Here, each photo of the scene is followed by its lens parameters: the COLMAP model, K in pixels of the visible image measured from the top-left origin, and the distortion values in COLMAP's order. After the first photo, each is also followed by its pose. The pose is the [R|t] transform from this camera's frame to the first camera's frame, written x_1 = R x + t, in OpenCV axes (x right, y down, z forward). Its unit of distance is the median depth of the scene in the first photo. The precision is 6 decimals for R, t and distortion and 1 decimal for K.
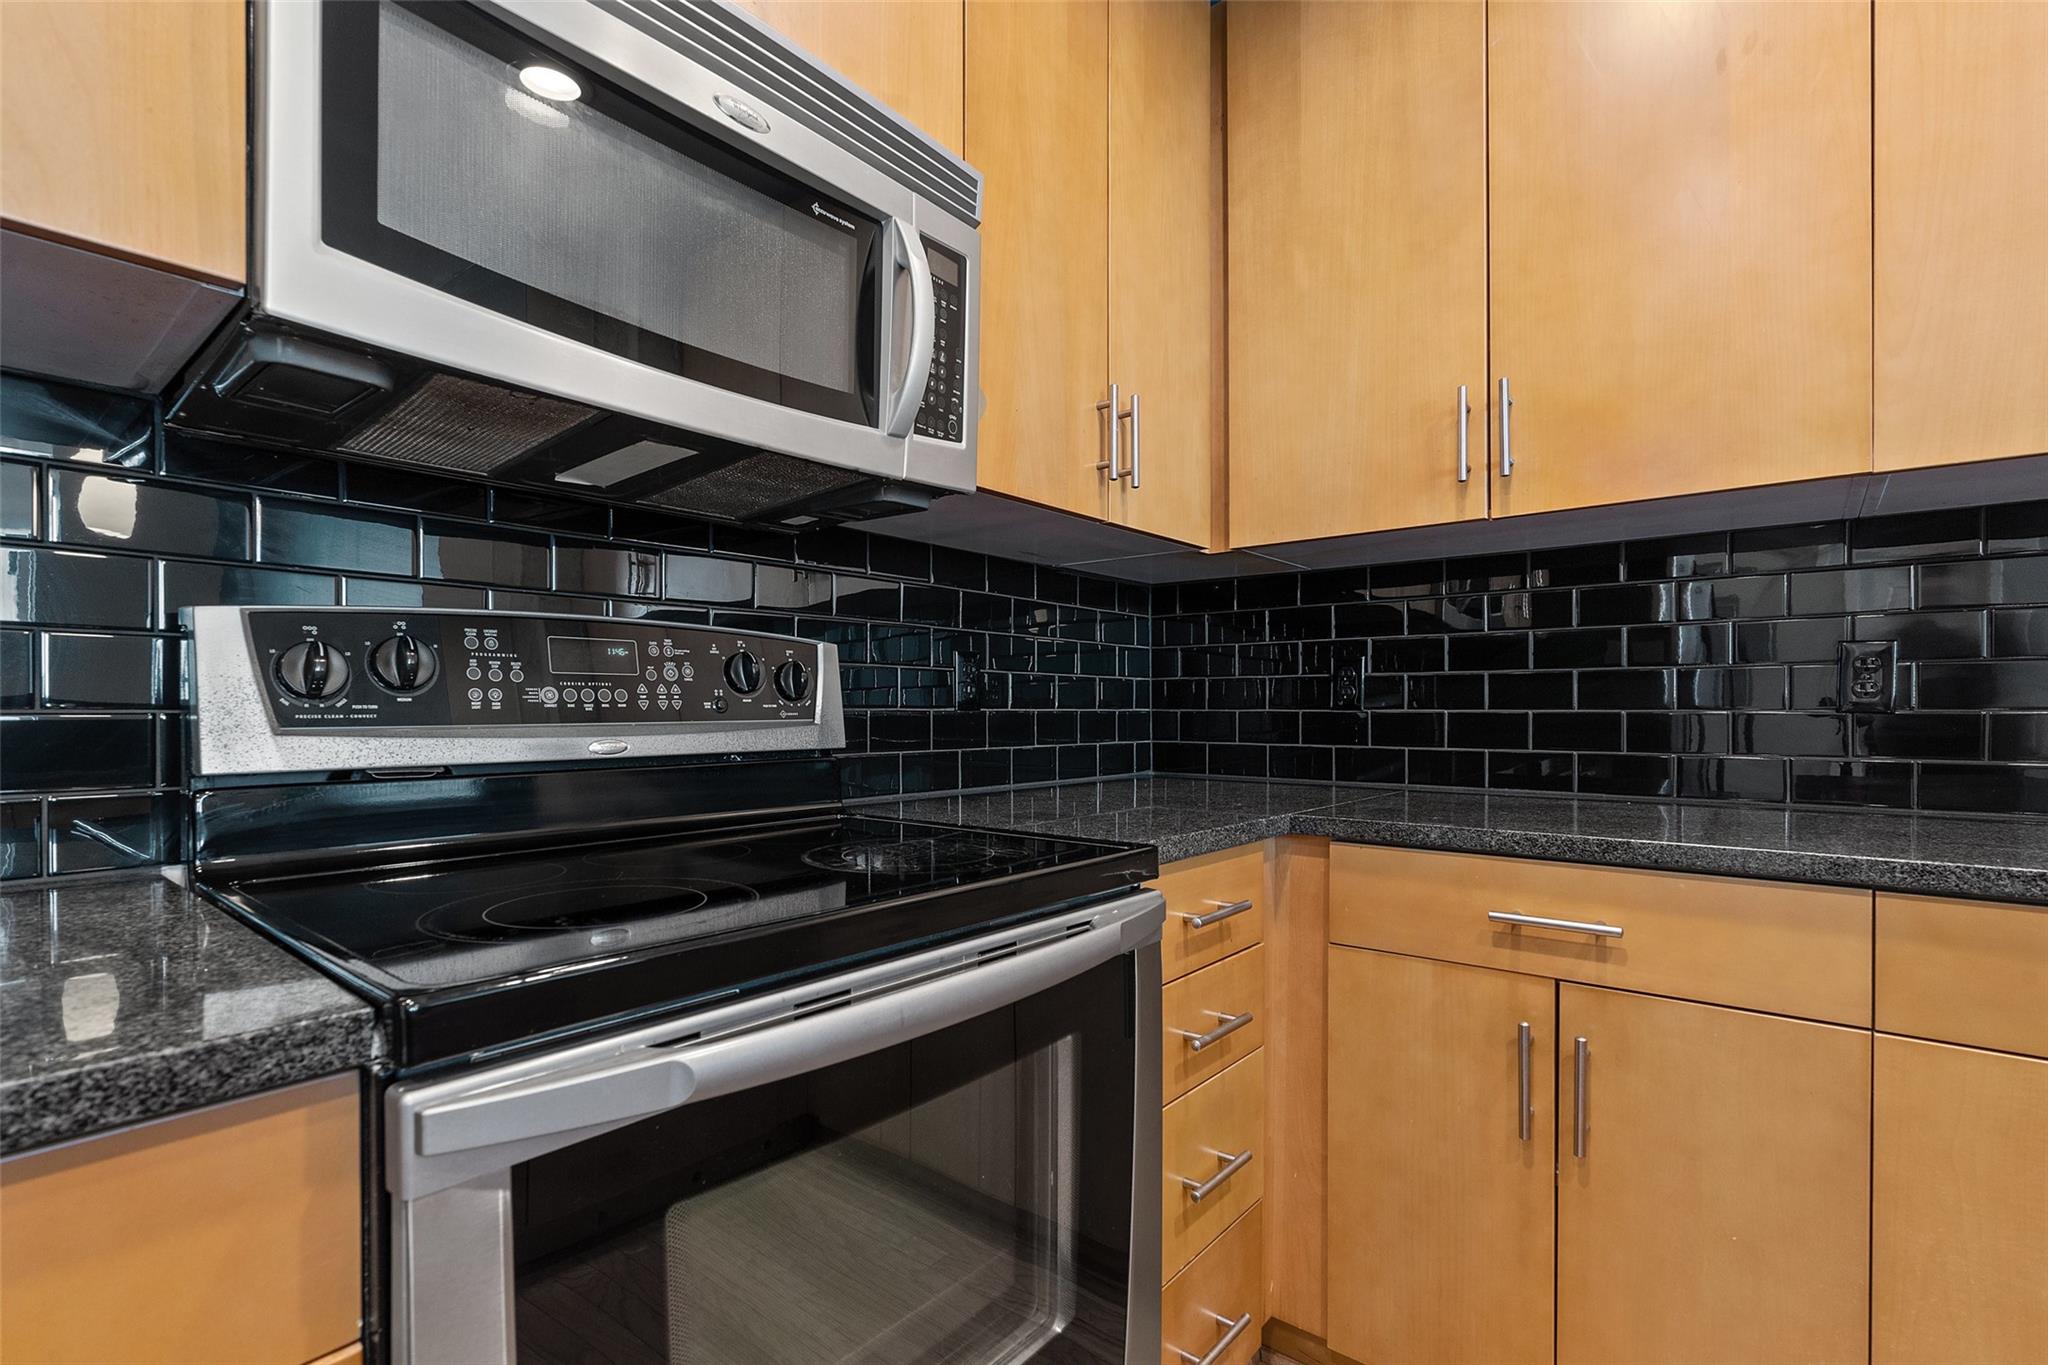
lens RADIAL K [[937.1, 0, 1009.9], [0, 937.1, 719.1], [0, 0, 1]] dist [-0.009755, -0.000017]
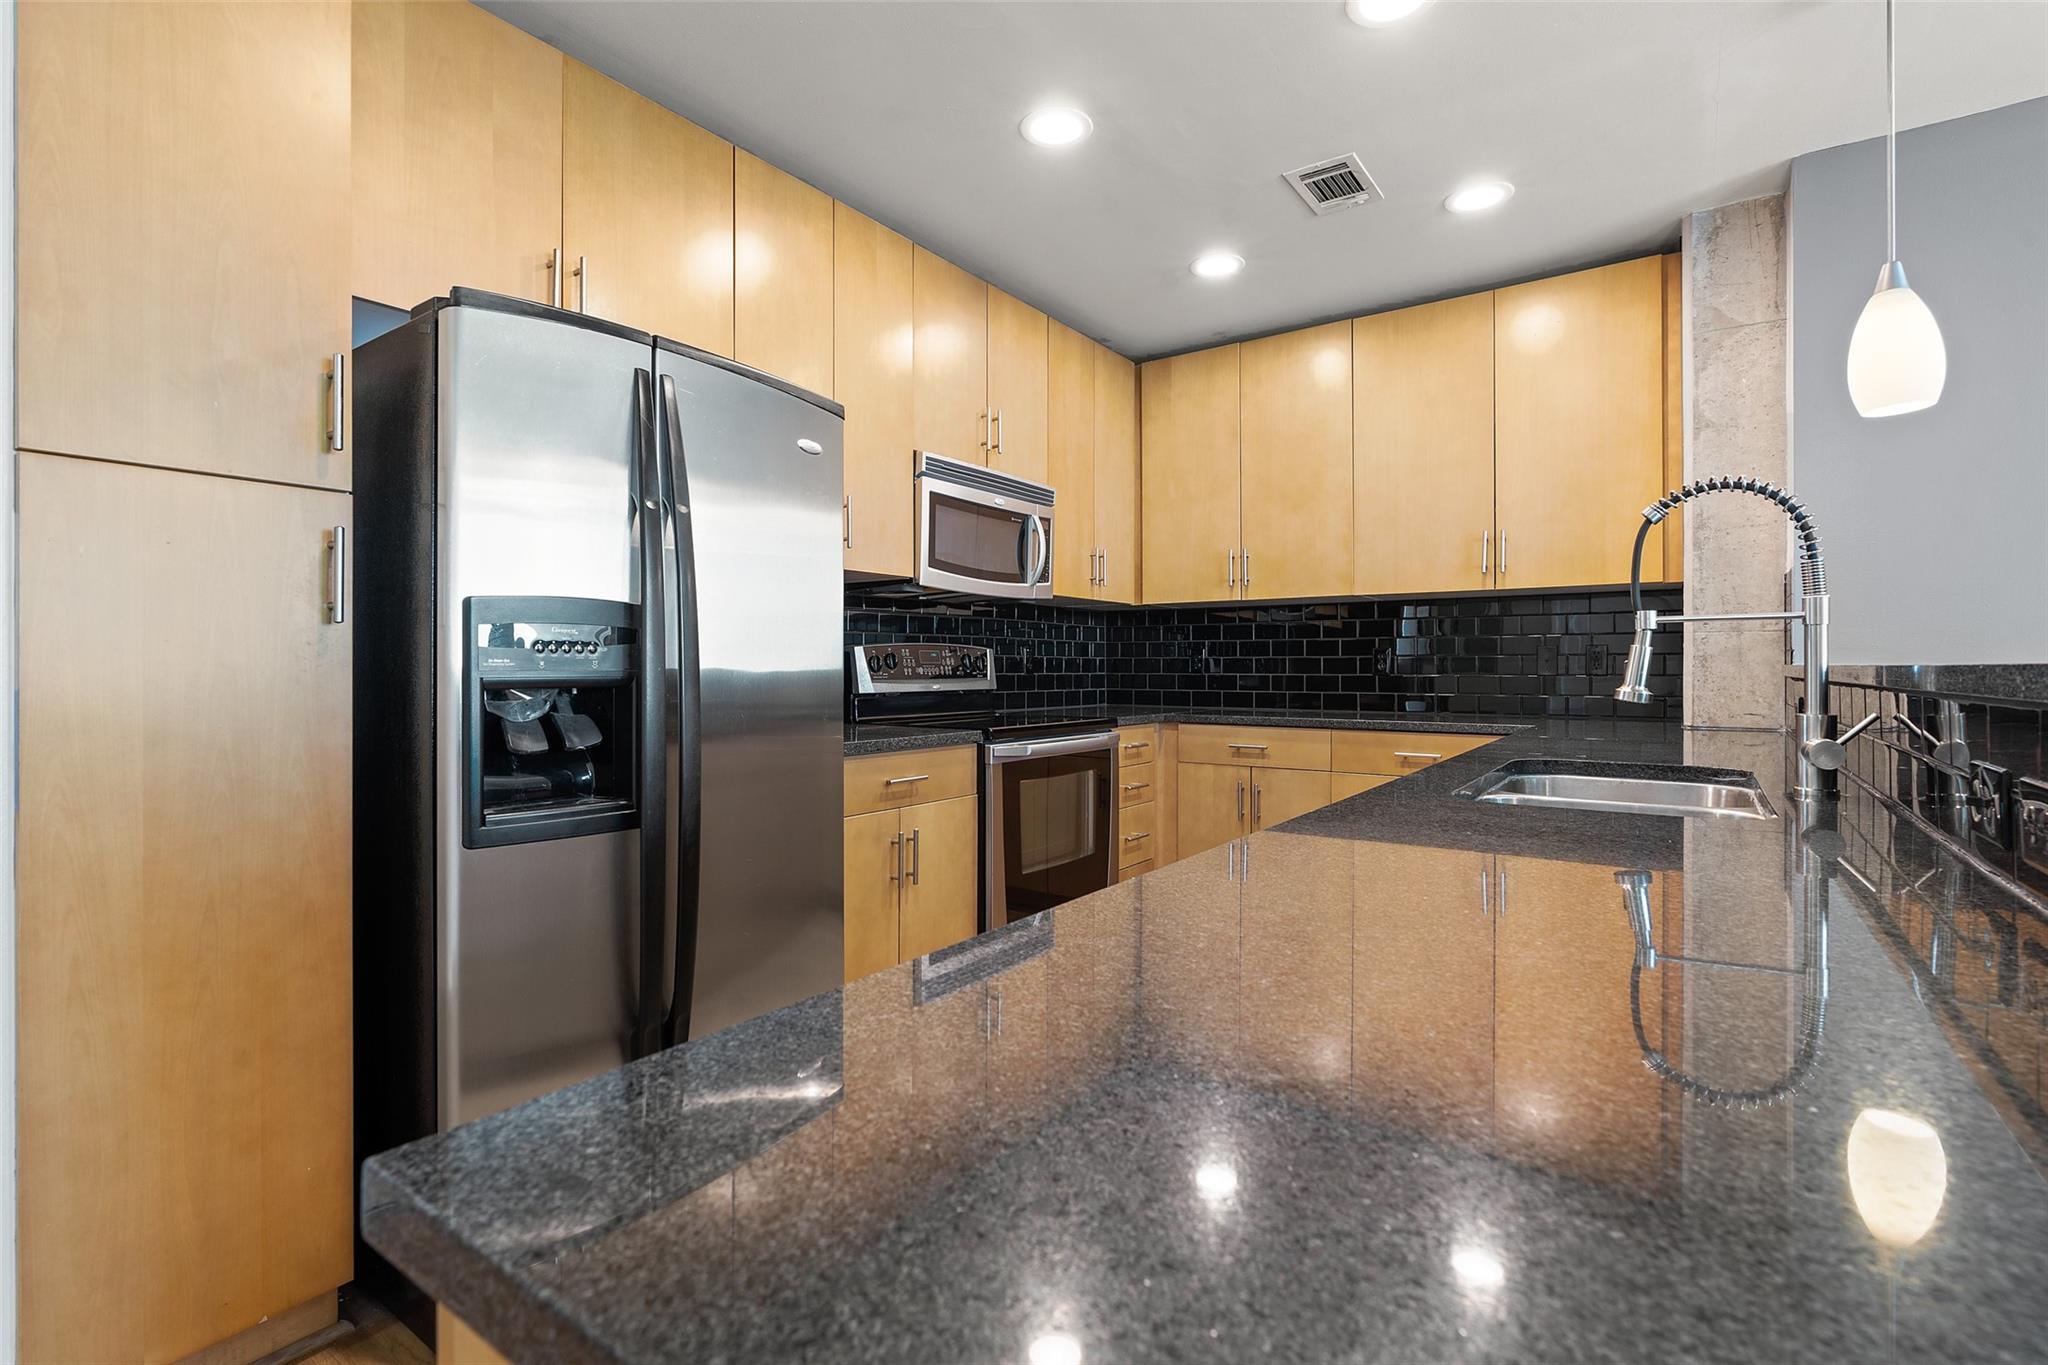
lens RADIAL K [[937.1, 0, 1025.0], [0, 937.1, 675.2], [0, 0, 1]] dist [-0.009755, -0.000017]
pose [[0.995855, -0.001614, 0.090938, -0.373596], [0.001943, 0.999992, -0.003529, 0.001641], [-0.090932, 0.003691, 0.995850, -1.797296]]
